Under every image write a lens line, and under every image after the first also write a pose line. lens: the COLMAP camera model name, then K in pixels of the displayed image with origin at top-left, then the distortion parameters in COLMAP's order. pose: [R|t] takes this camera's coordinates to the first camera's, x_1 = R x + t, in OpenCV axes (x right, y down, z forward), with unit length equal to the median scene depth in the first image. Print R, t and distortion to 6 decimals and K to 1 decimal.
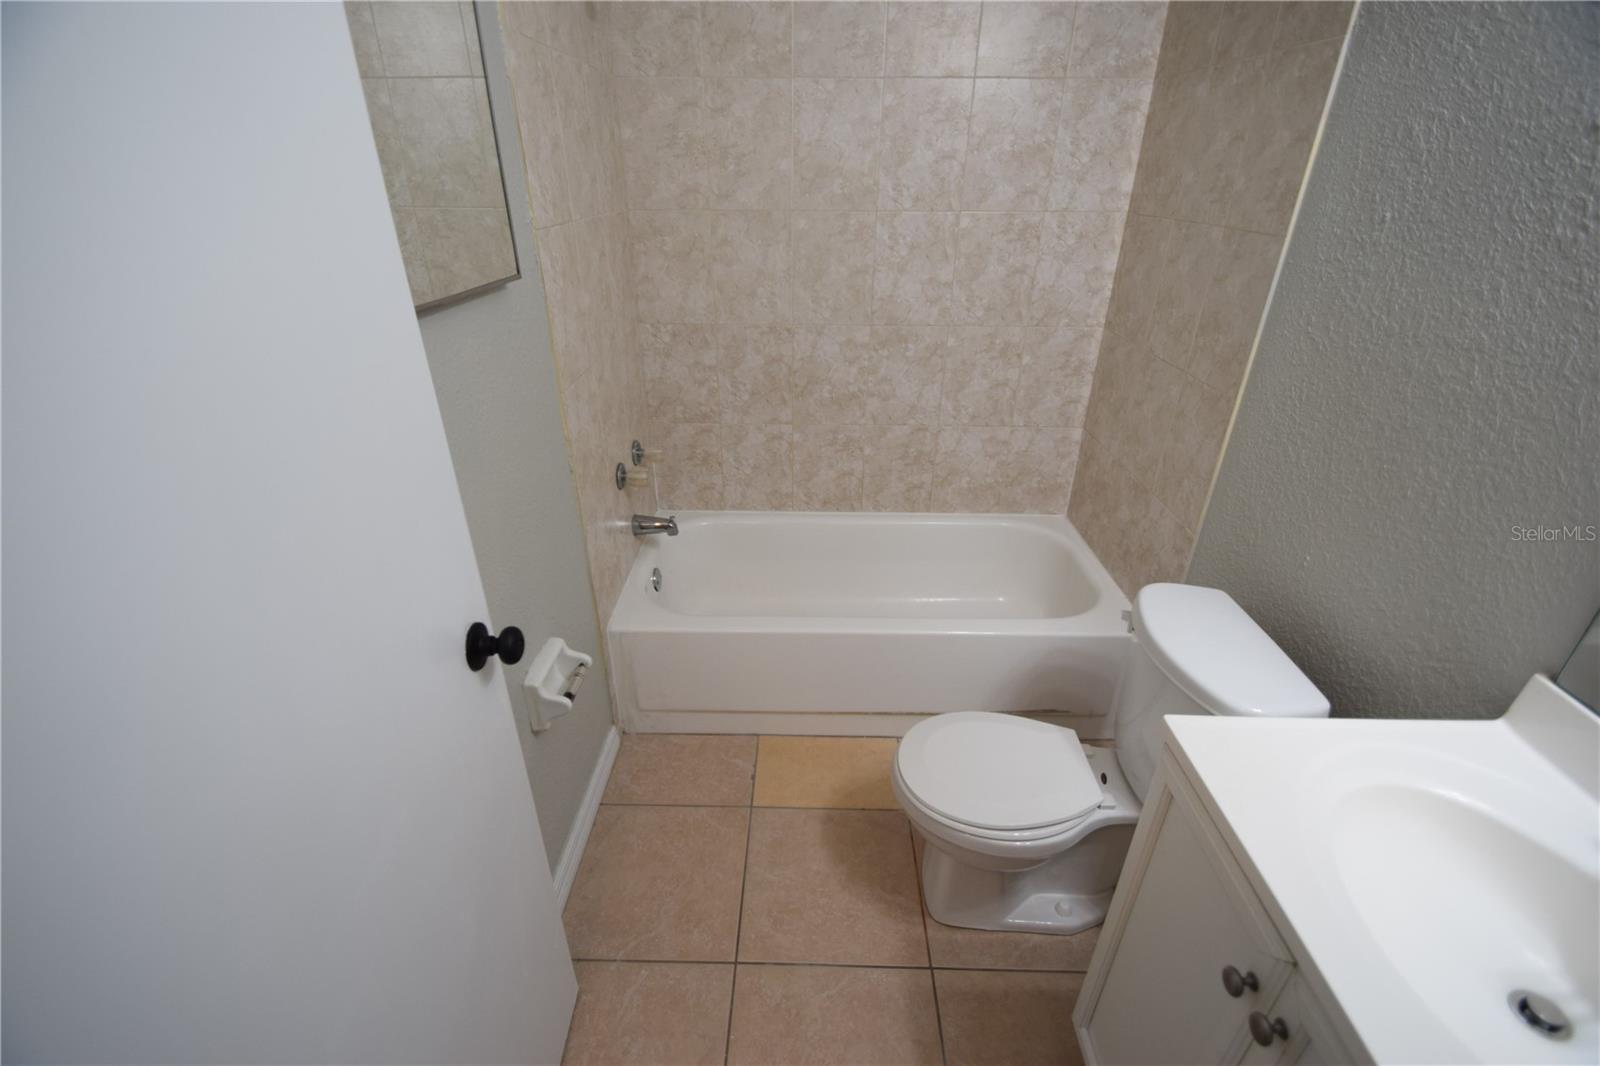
lens RADIAL K [[700.4, 0, 796.8], [0, 700.4, 544.5], [0, 0, 1]] dist [0.008083, -0.014922]
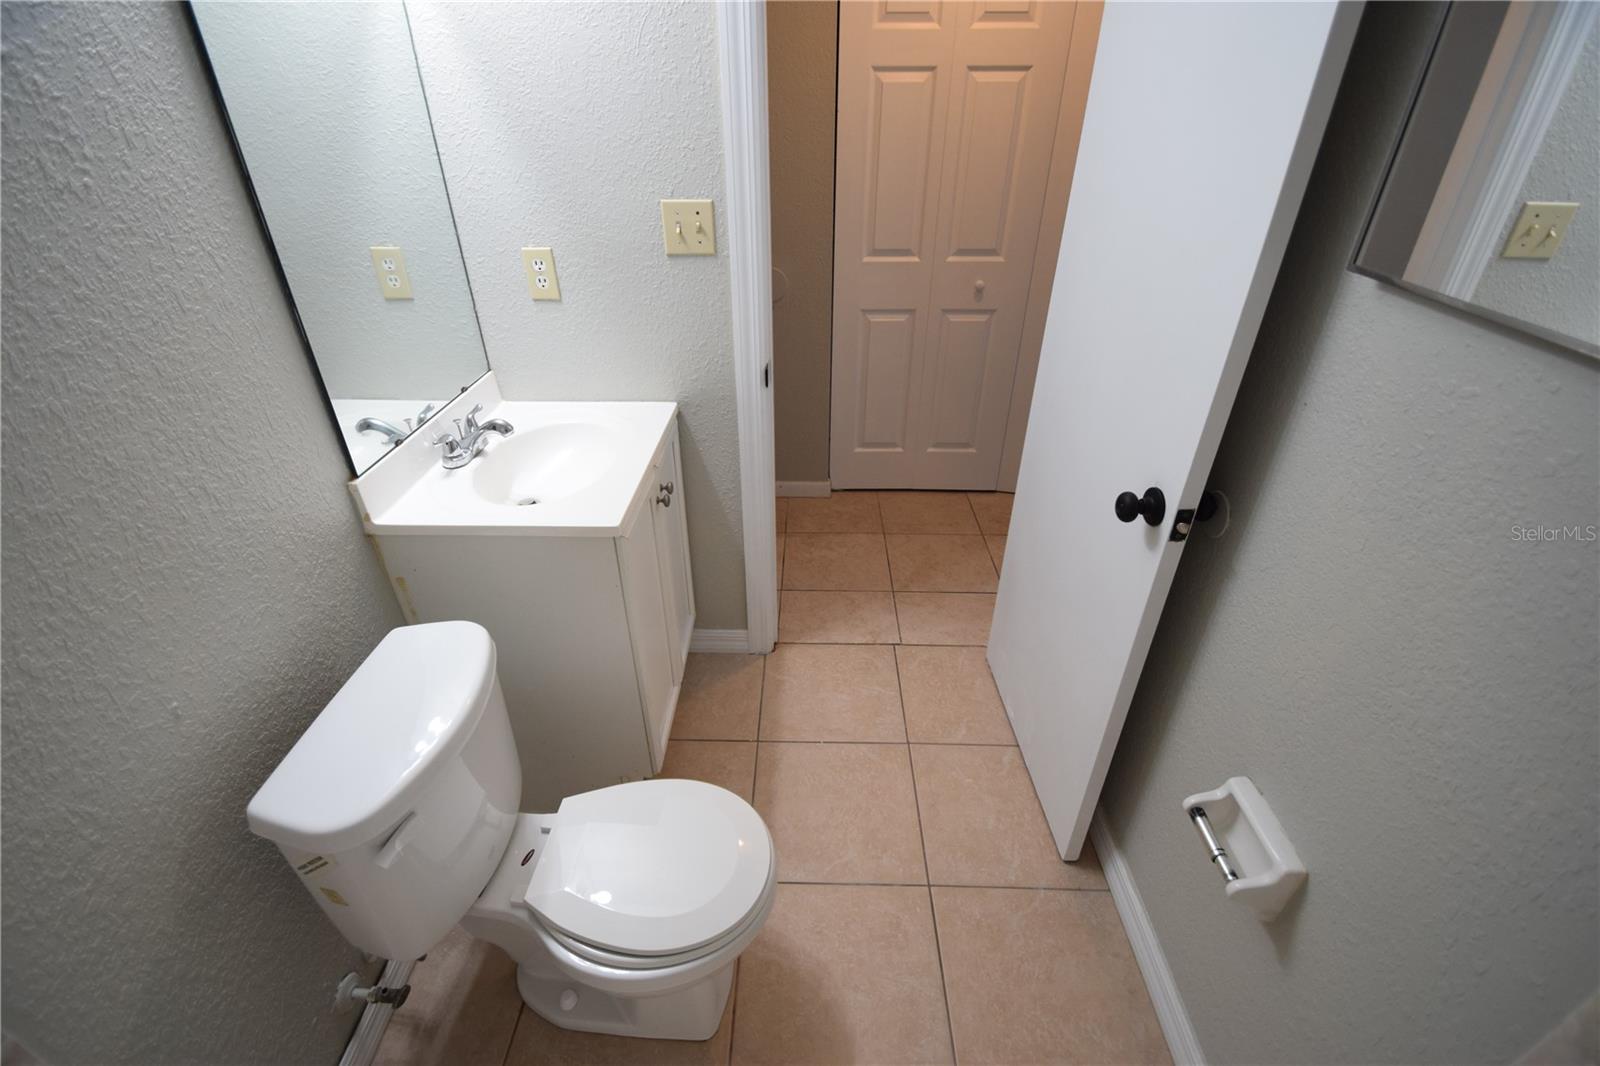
lens RADIAL K [[700.4, 0, 796.8], [0, 700.4, 544.5], [0, 0, 1]] dist [0.008083, -0.014922]
pose [[-0.999970, 0.004459, -0.006387, 0.163429], [-0.003326, 0.496998, 0.867745, -0.810361], [0.007044, 0.867740, -0.496968, 1.511761]]
